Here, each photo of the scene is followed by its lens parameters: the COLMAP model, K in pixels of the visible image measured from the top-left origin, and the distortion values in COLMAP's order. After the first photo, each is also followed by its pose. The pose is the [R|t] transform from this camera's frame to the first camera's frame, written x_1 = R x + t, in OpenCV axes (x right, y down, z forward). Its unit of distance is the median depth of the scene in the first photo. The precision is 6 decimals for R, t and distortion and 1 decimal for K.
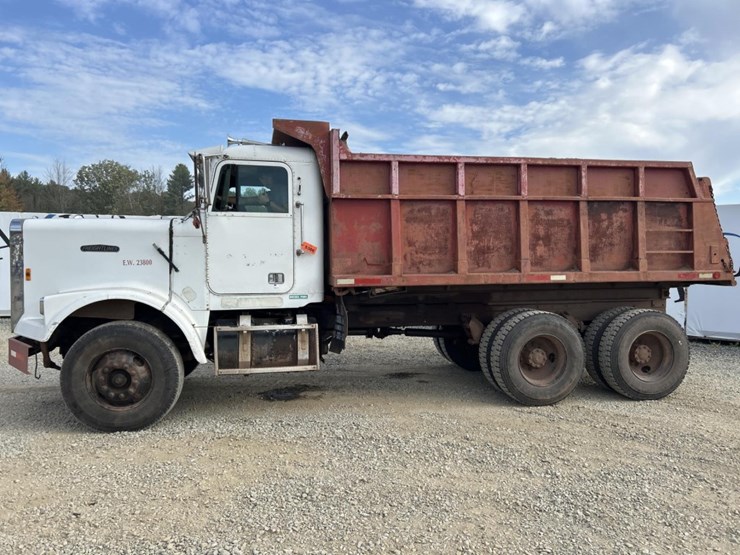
lens RADIAL K [[561.7, 0, 393.5], [0, 561.7, 276.2], [0, 0, 1]] dist [0.055816, -0.062515]
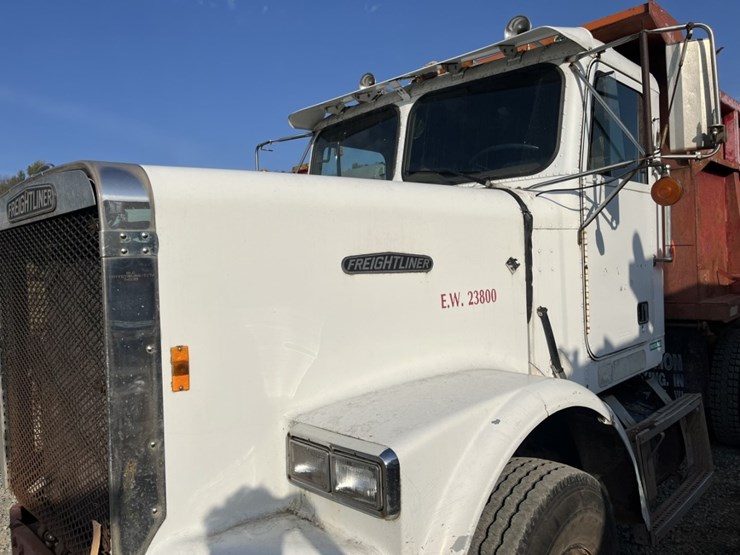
lens RADIAL K [[561.7, 0, 366.6], [0, 561.7, 282.2], [0, 0, 1]] dist [0.055816, -0.062515]
pose [[0.839896, -0.045713, 0.540819, -0.671542], [0.063410, 0.997888, -0.014130, -0.031798], [-0.539030, 0.046161, 0.841021, 0.690703]]
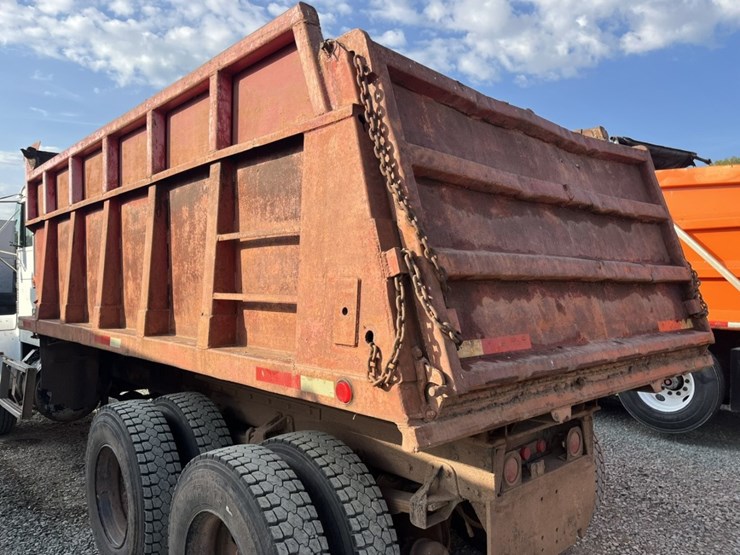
lens RADIAL K [[561.7, 0, 373.8], [0, 561.7, 278.7], [0, 0, 1]] dist [0.055816, -0.062515]
pose [[0.519553, 0.001045, -0.854437, 0.888905], [-0.024354, 0.999611, -0.013586, -0.056073], [0.854091, 0.027868, 0.519377, 0.969214]]
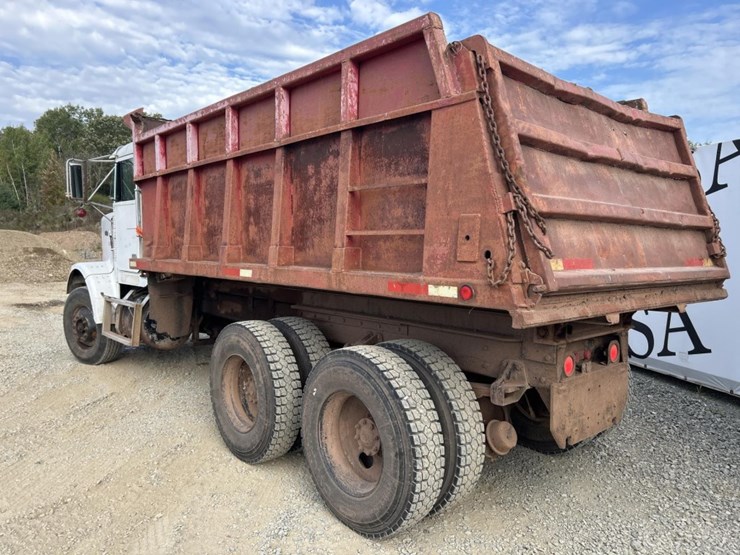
lens RADIAL K [[561.7, 0, 365.7], [0, 561.7, 279.5], [0, 0, 1]] dist [0.055816, -0.062515]
pose [[0.490572, 0.064619, -0.869002, 0.963428], [-0.034723, 0.997904, 0.054602, -0.031693], [0.870709, 0.003389, 0.491787, 0.833117]]
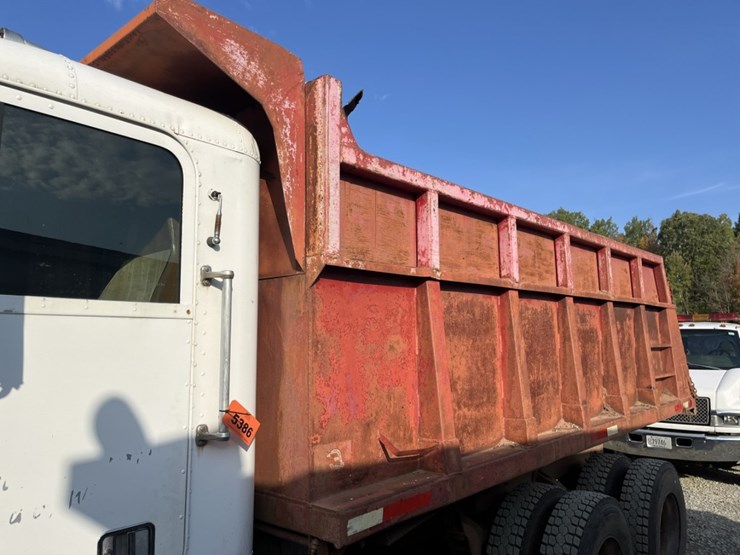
lens RADIAL K [[556.3, 0, 370.0], [0, 556.3, 276.5], [0, 0, 1]] dist [0.048107, -0.001661]
pose [[0.809132, 0.067271, 0.583763, -0.272435], [0.026441, 0.988252, -0.150531, -0.077412], [-0.587032, 0.137235, 0.797847, 0.690596]]
